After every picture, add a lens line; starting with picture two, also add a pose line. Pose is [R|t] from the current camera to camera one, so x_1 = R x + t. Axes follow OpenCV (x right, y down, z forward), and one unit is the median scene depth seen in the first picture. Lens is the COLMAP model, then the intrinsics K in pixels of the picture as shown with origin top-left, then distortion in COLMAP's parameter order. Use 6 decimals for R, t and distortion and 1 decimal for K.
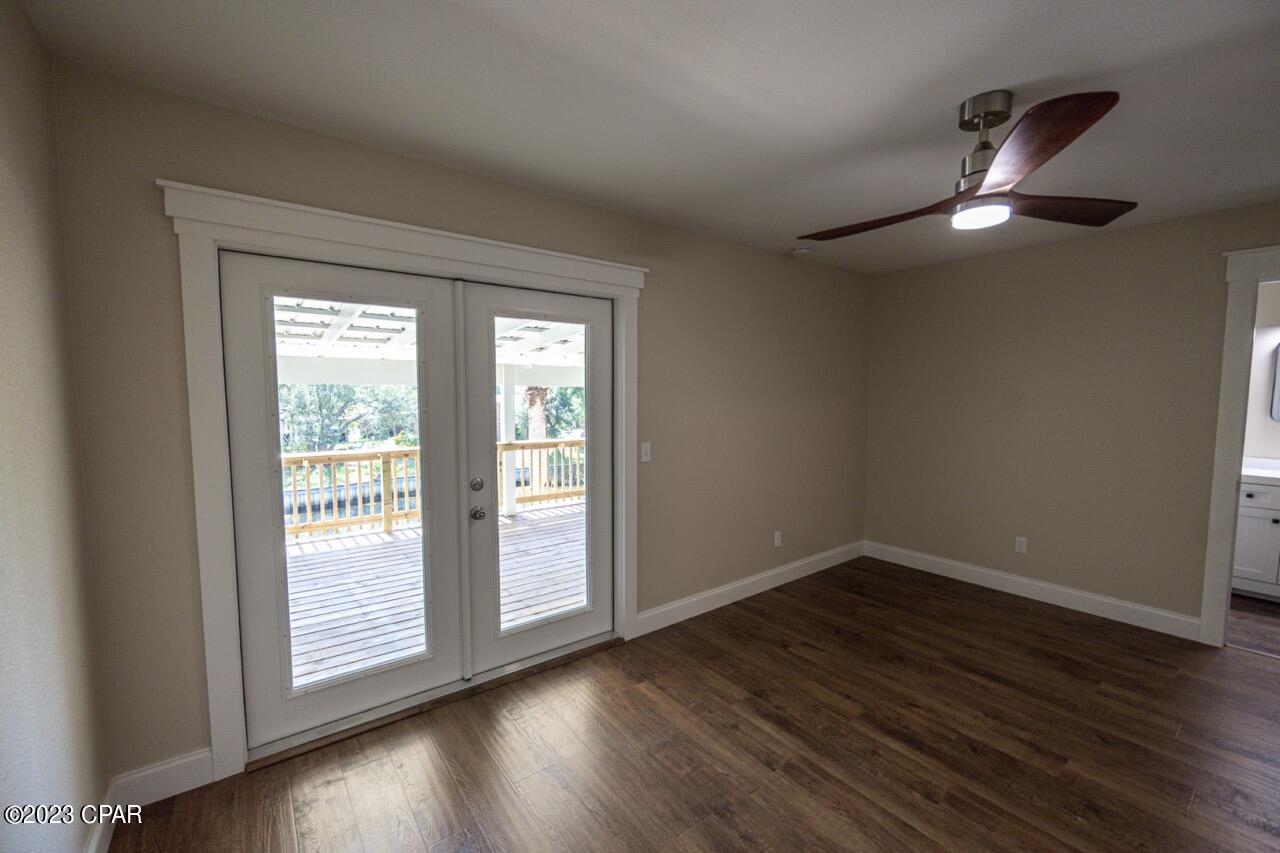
lens RADIAL K [[537.6, 0, 632.1], [0, 537.6, 423.1], [0, 0, 1]] dist [-0.002486, -0.000518]
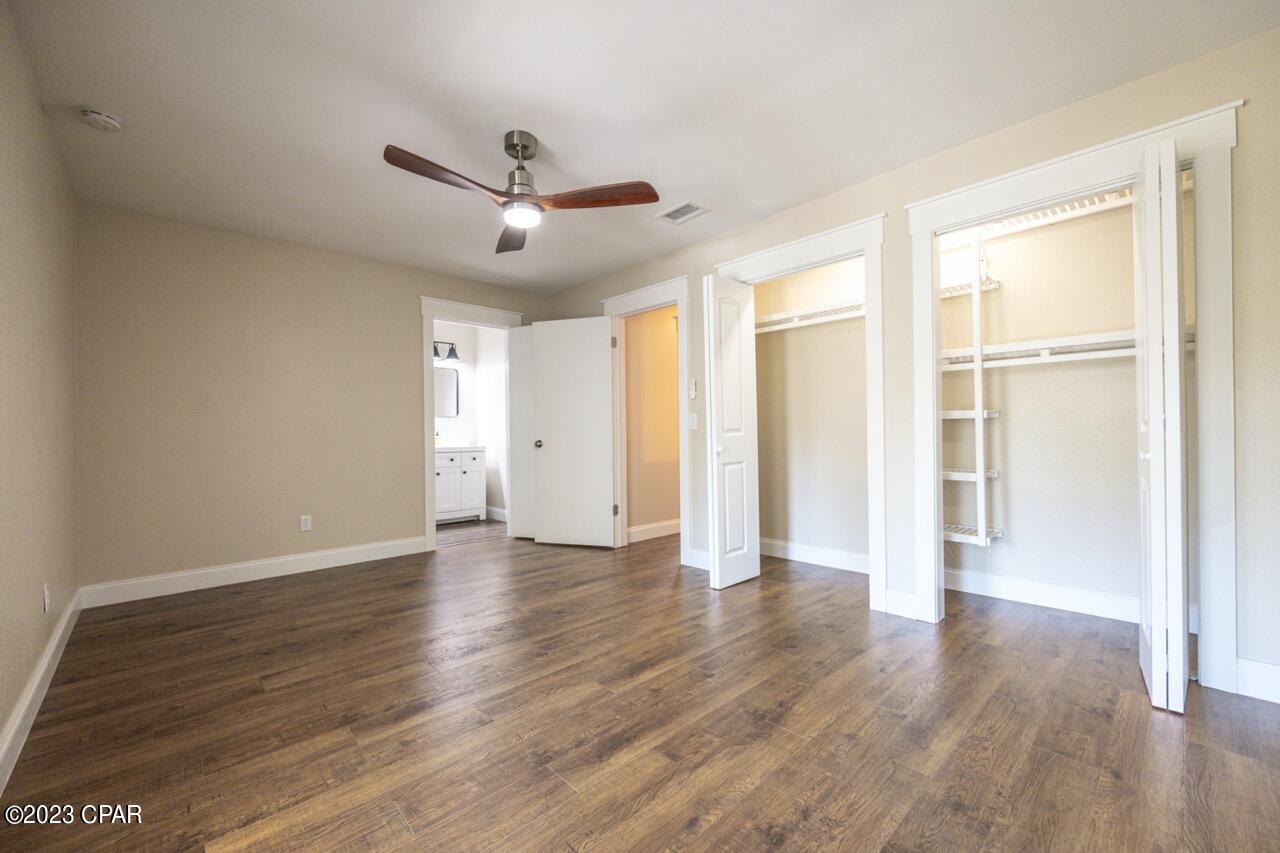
lens RADIAL K [[522.9, 0, 637.5], [0, 522.9, 431.7], [0, 0, 1]] dist [-0.002673, -0.001036]
pose [[-0.135276, 0.010517, 0.990752, -0.472497], [0.079970, 0.996797, 0.000338, 0.125429], [-0.987575, 0.079276, -0.135684, 0.601814]]
